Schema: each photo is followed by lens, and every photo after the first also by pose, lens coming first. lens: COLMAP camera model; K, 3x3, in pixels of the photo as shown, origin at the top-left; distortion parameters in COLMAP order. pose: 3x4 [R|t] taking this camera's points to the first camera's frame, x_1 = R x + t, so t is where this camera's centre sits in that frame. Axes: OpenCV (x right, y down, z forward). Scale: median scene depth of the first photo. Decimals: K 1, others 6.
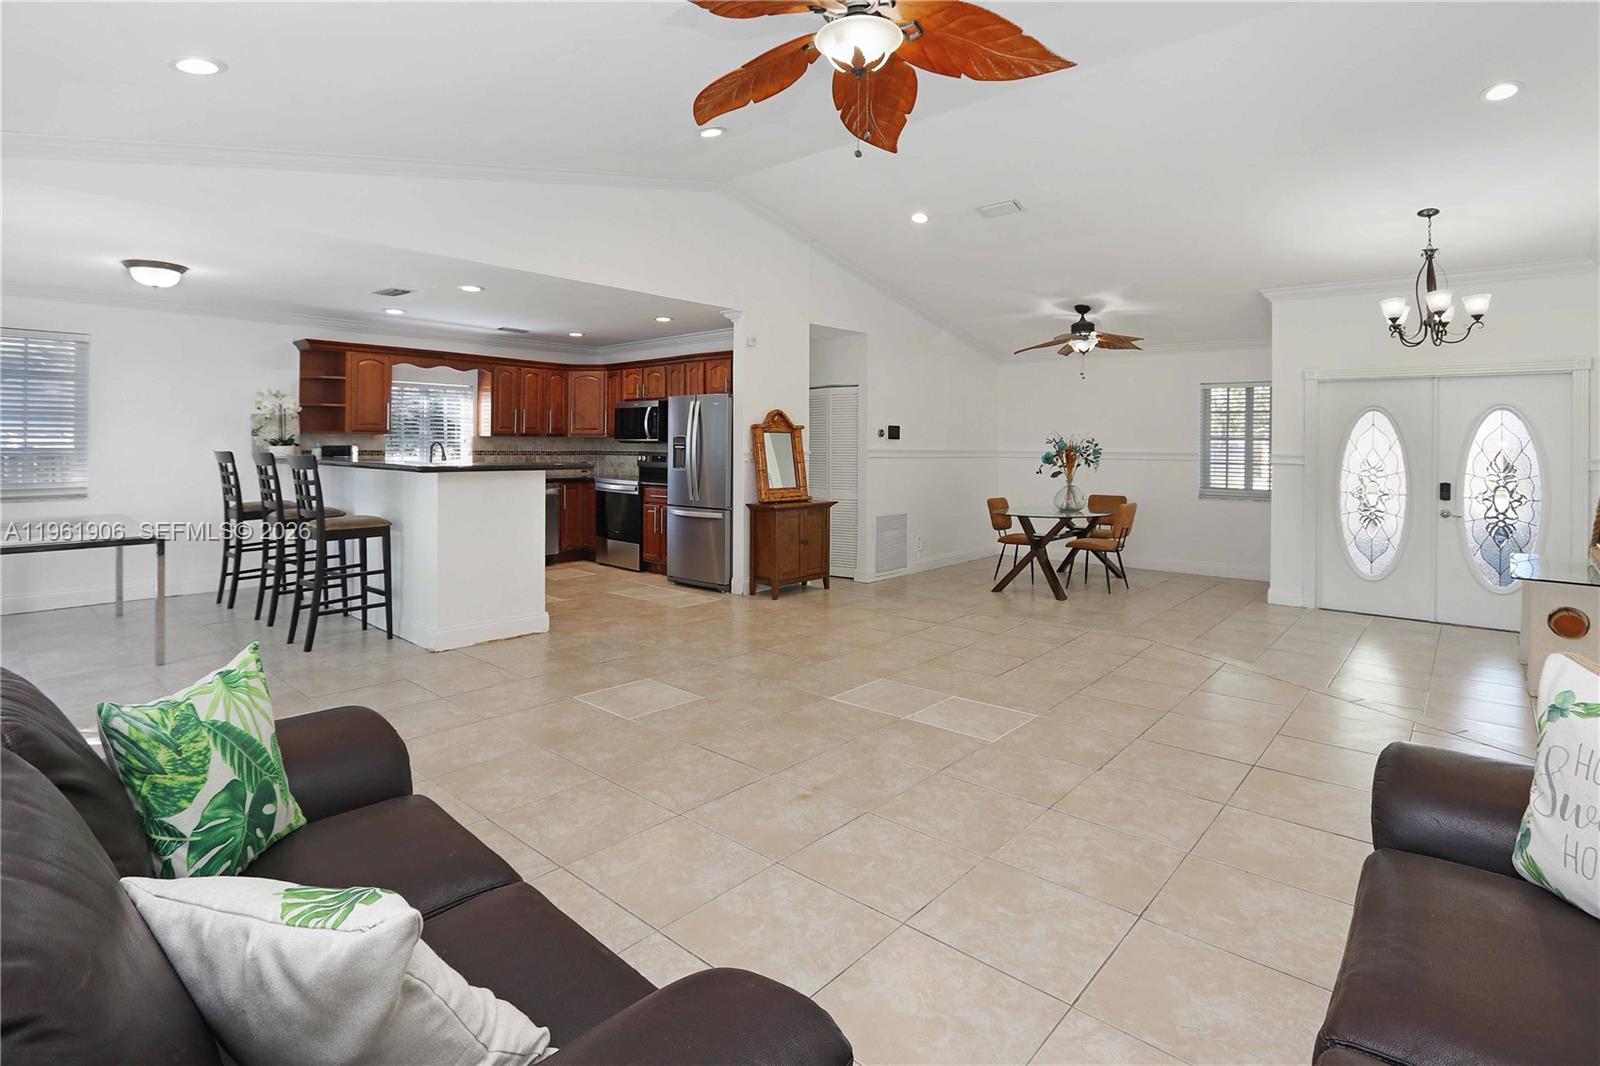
lens RADIAL K [[790.0, 0, 789.3], [0, 790.0, 447.2], [0, 0, 1]] dist [-0.013781, 0.002297]
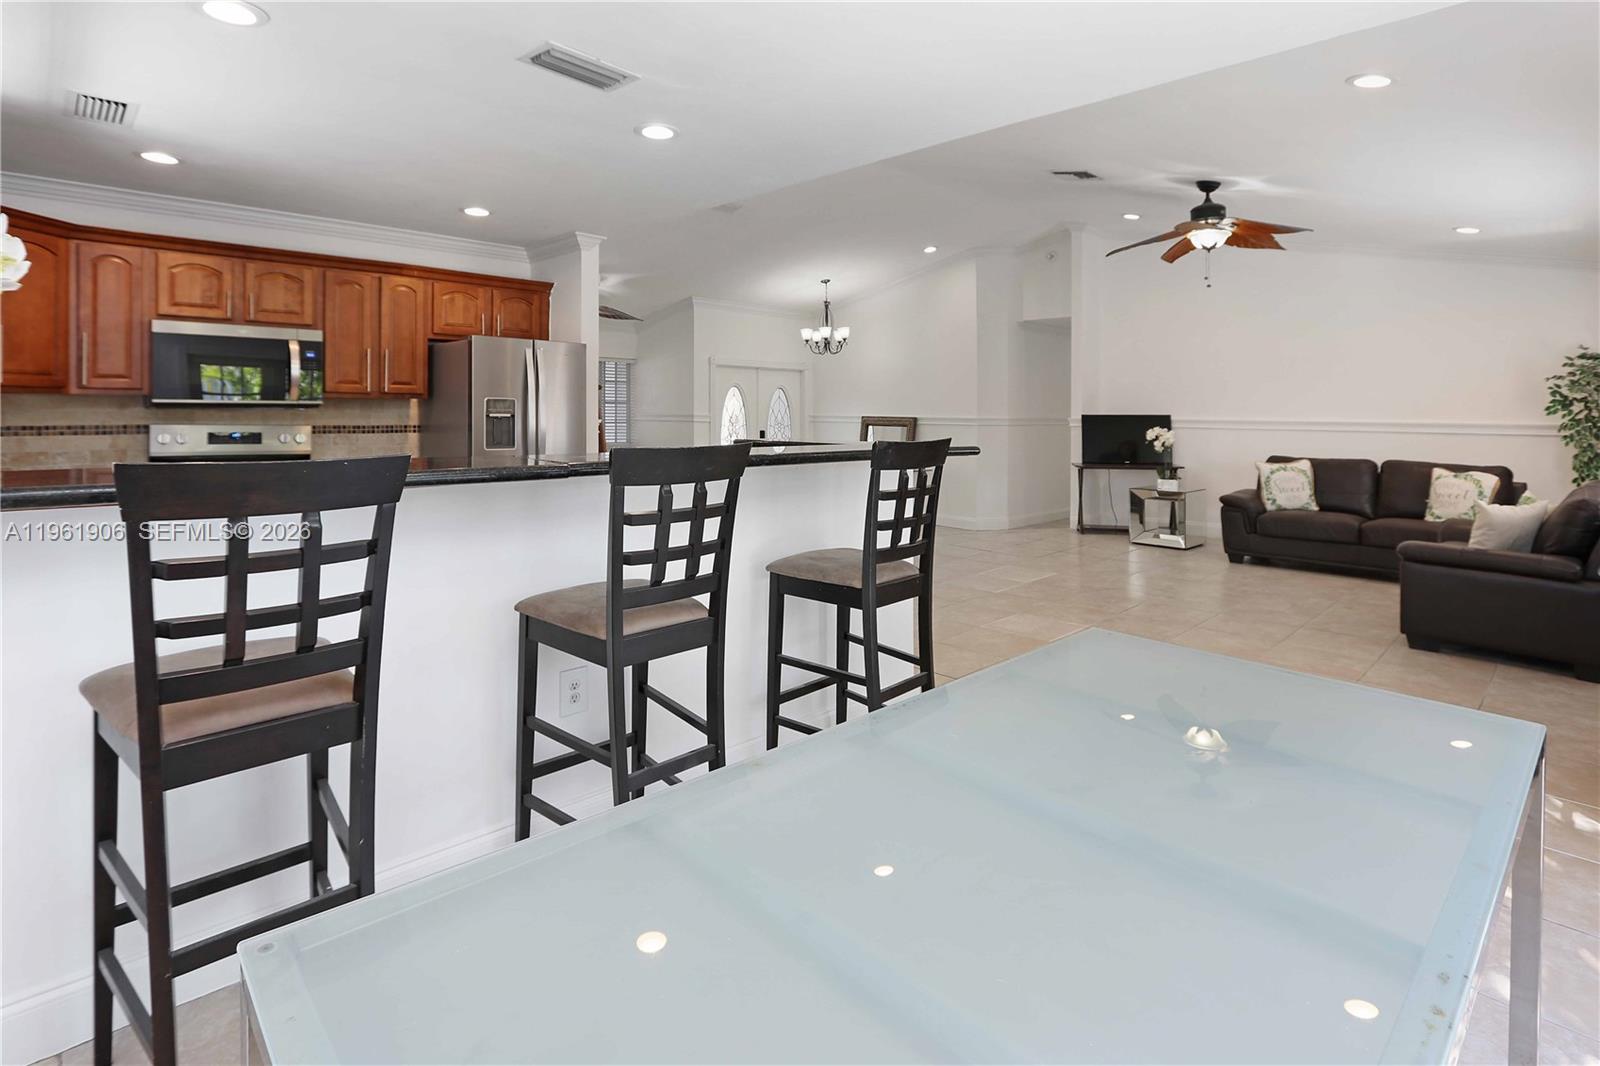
lens RADIAL K [[790.0, 0, 810.9], [0, 790.0, 417.0], [0, 0, 1]] dist [-0.013781, 0.002297]
pose [[0.058812, -0.016278, 0.998136, -0.764144], [-0.003180, 0.999859, 0.016493, -0.010459], [-0.998264, -0.004144, 0.058752, 0.694850]]
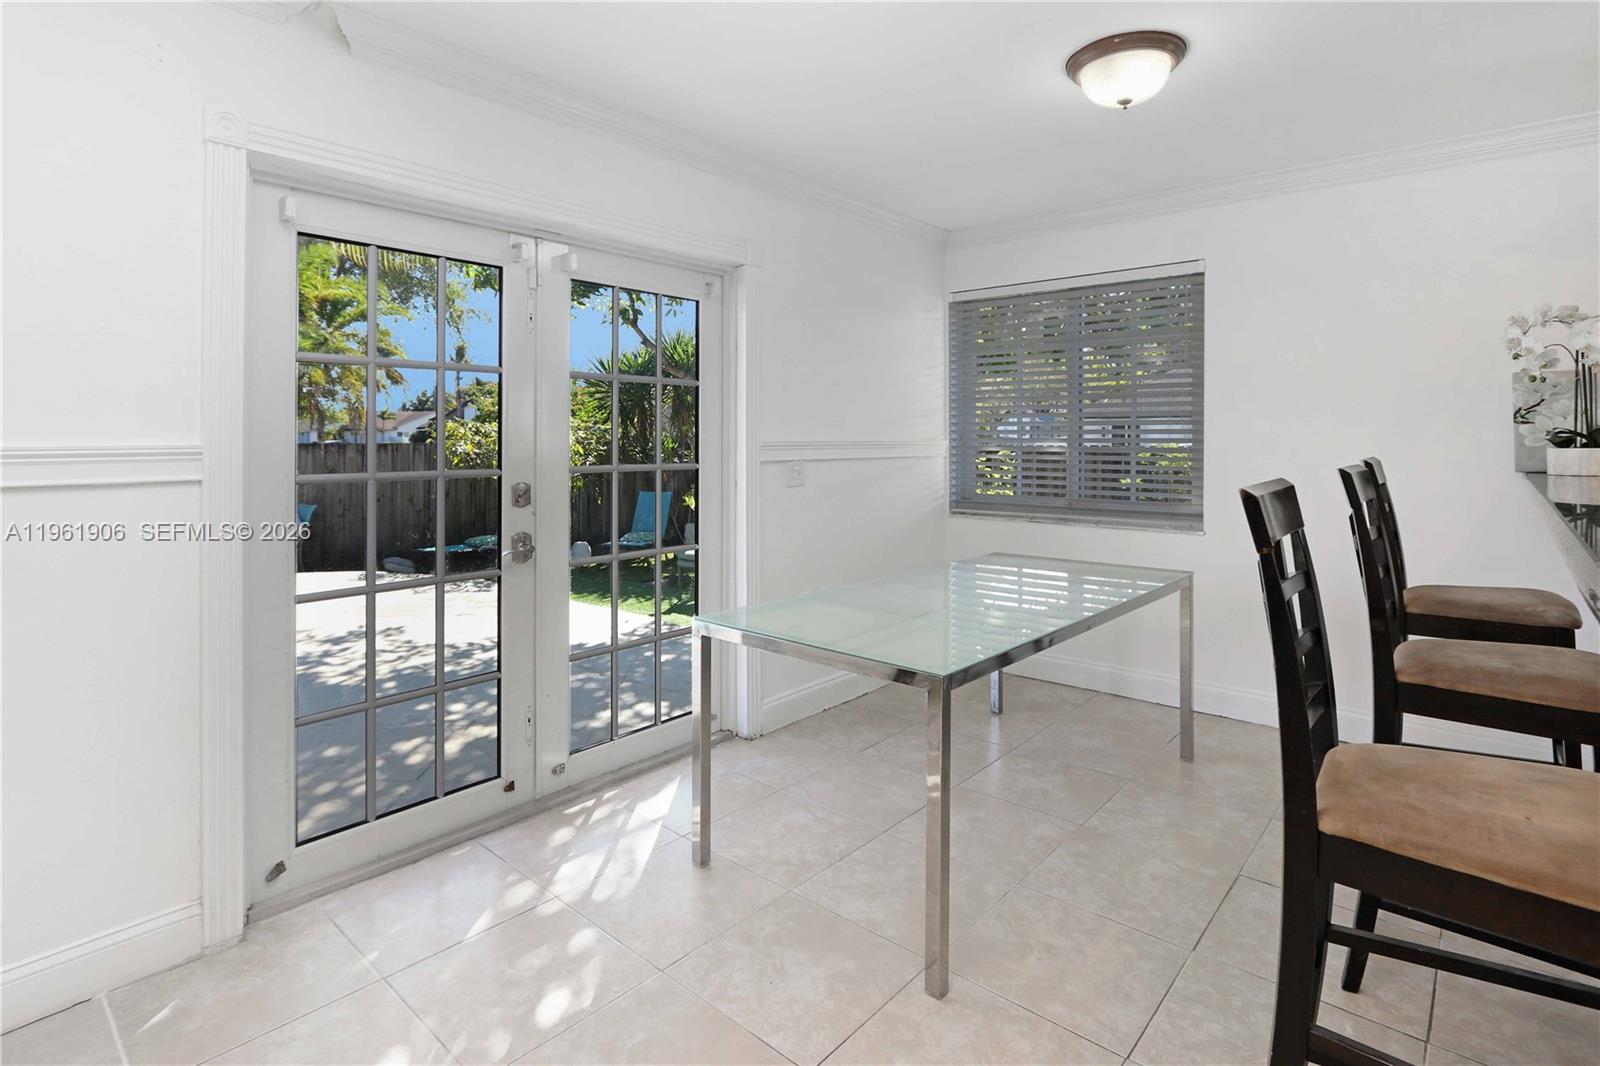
lens RADIAL K [[790.0, 0, 799.8], [0, 790.0, 430.1], [0, 0, 1]] dist [-0.013781, 0.002297]
pose [[0.011604, -0.011155, -0.999870, -0.240874], [-0.006351, 0.999917, -0.011230, -0.003141], [0.999913, 0.006480, 0.011532, 0.557413]]
